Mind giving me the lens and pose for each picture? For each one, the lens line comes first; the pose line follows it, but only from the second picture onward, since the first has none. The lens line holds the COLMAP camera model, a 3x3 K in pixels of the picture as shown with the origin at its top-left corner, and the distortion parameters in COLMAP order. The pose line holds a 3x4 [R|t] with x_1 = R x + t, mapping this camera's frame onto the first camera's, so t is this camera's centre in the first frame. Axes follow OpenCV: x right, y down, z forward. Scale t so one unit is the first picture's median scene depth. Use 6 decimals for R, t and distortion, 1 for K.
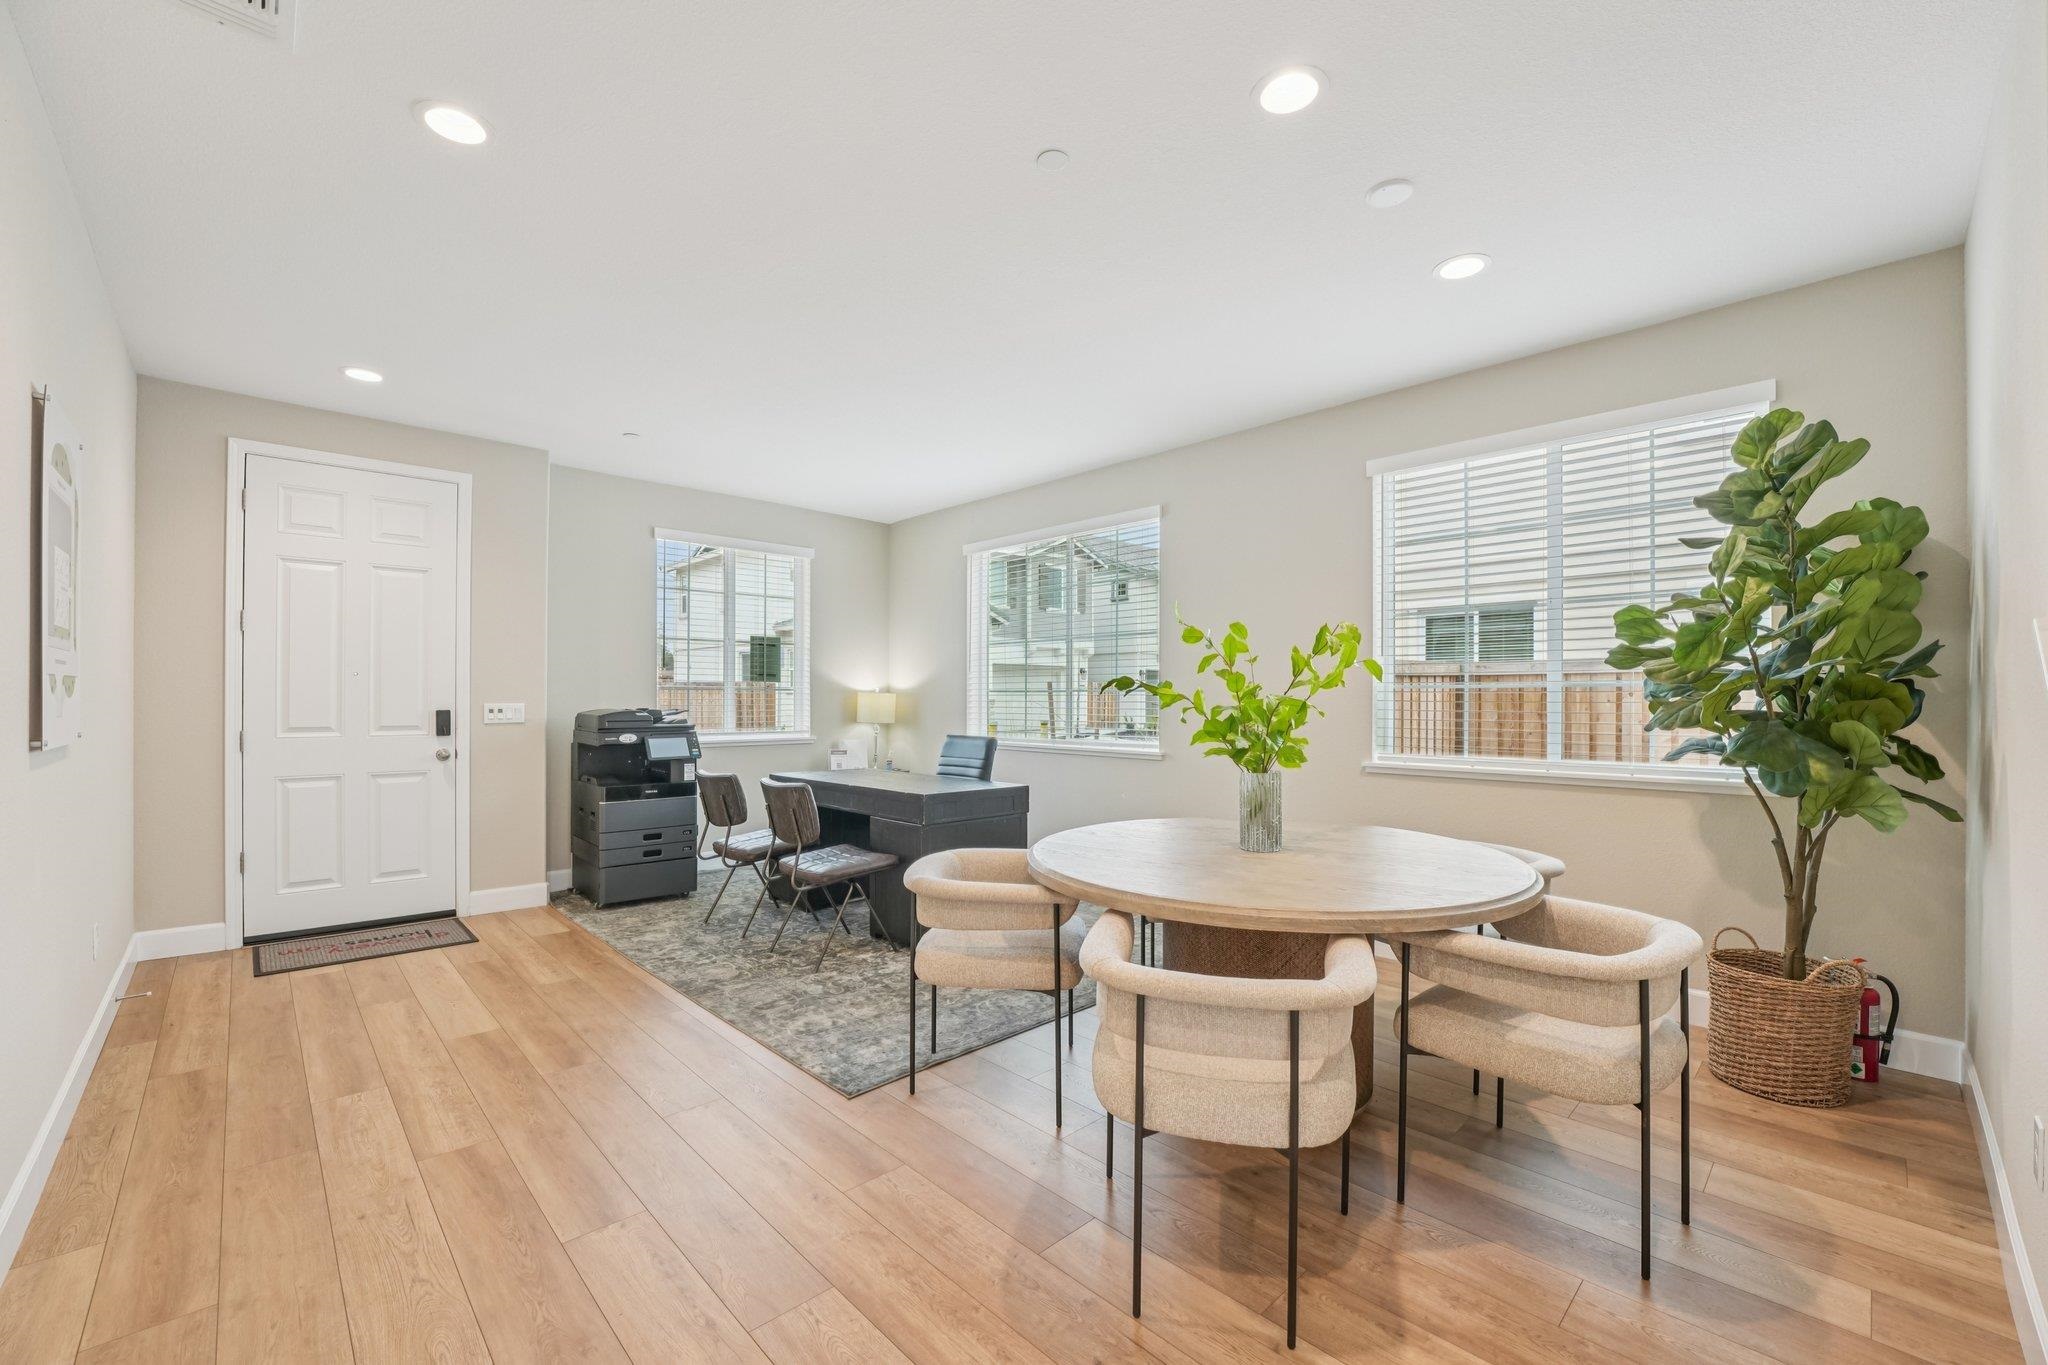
lens RADIAL K [[823.0, 0, 1019.9], [0, 823.0, 696.4], [0, 0, 1]] dist [-0.032022, 0.005784]
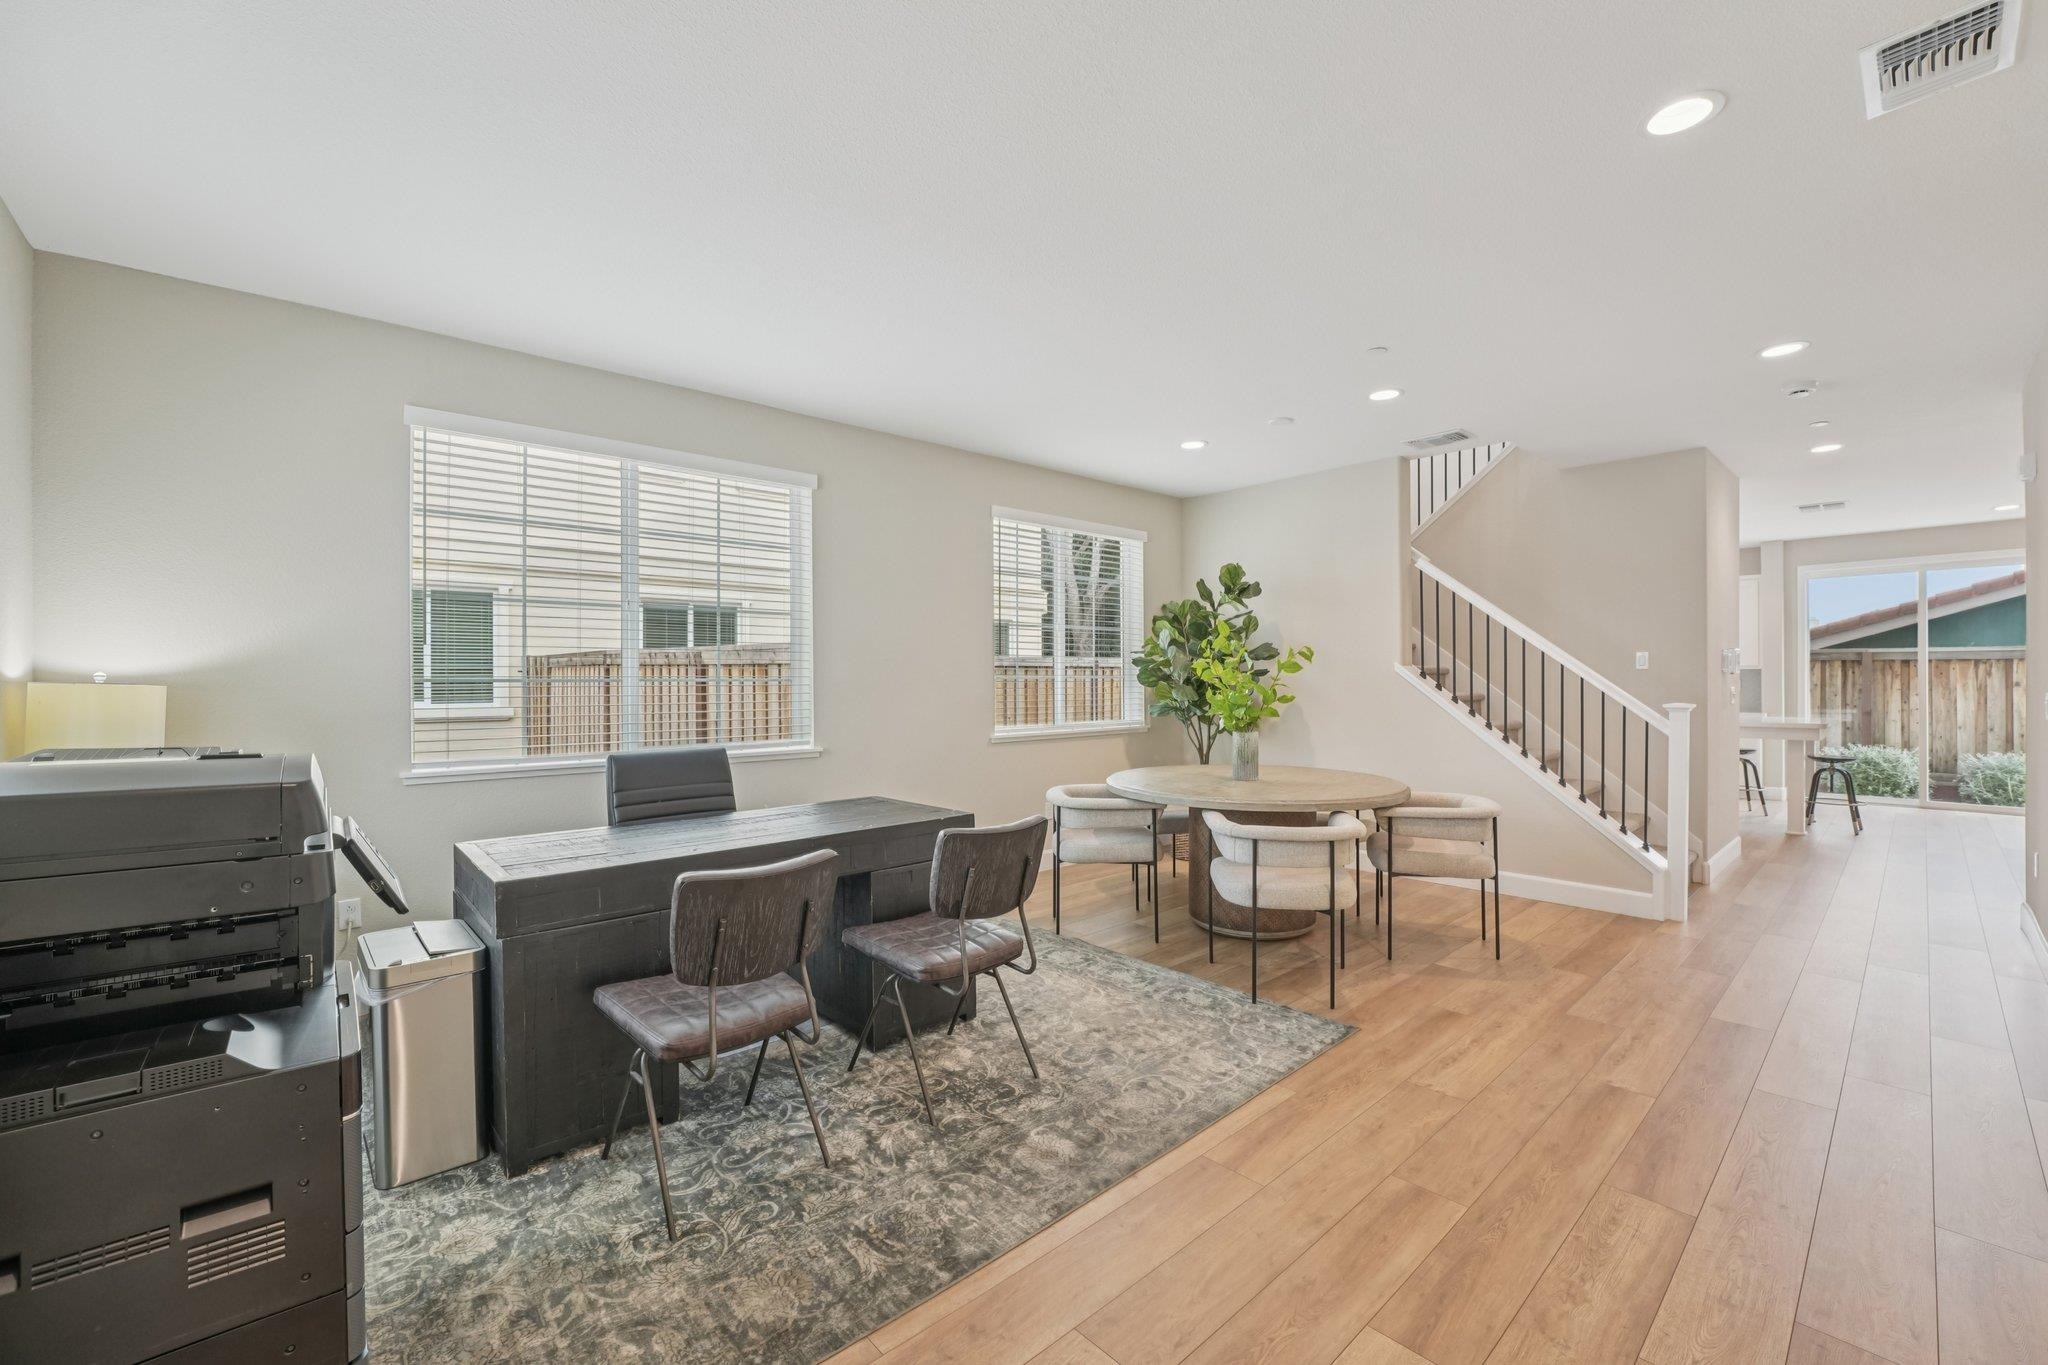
lens RADIAL K [[822.9, 0, 1015.0], [0, 822.9, 684.4], [0, 0, 1]] dist [-0.031935, 0.003711]
pose [[0.046654, -0.005244, 0.998897, -0.779139], [0.005400, 0.999973, 0.004998, -0.006739], [-0.998897, 0.005161, 0.046681, 0.801044]]
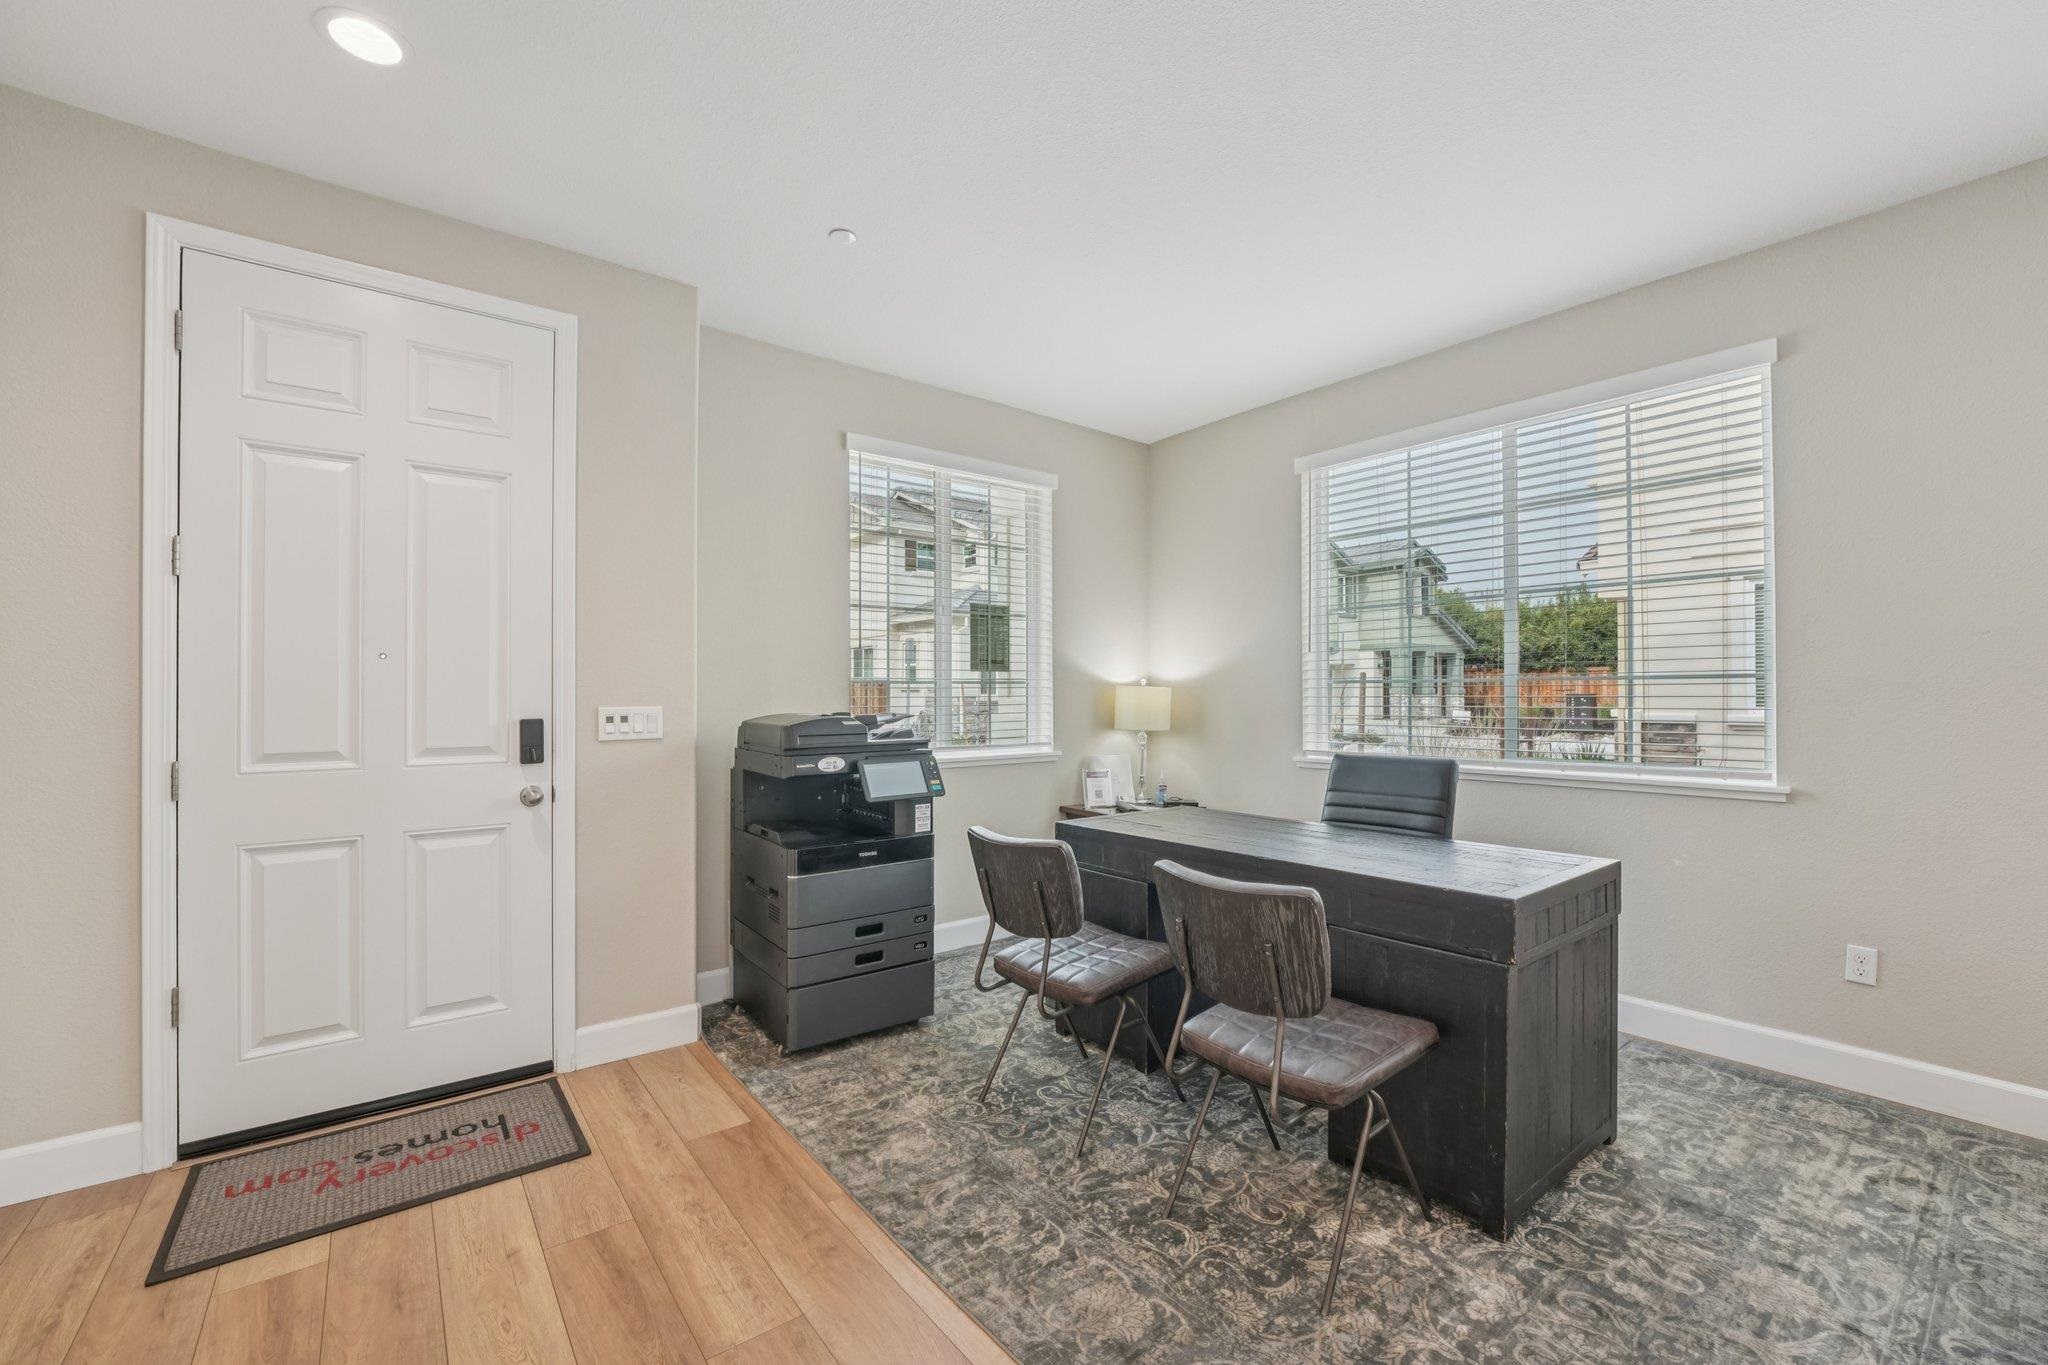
lens RADIAL K [[839.6, 0, 1021.0], [0, 839.6, 687.2], [0, 0, 1]] dist [-0.030398, 0.005867]
pose [[0.994193, -0.009277, -0.107214, -0.293525], [0.008318, 0.999921, -0.009385, 0.002764], [0.107293, 0.008439, 0.994192, 0.438060]]
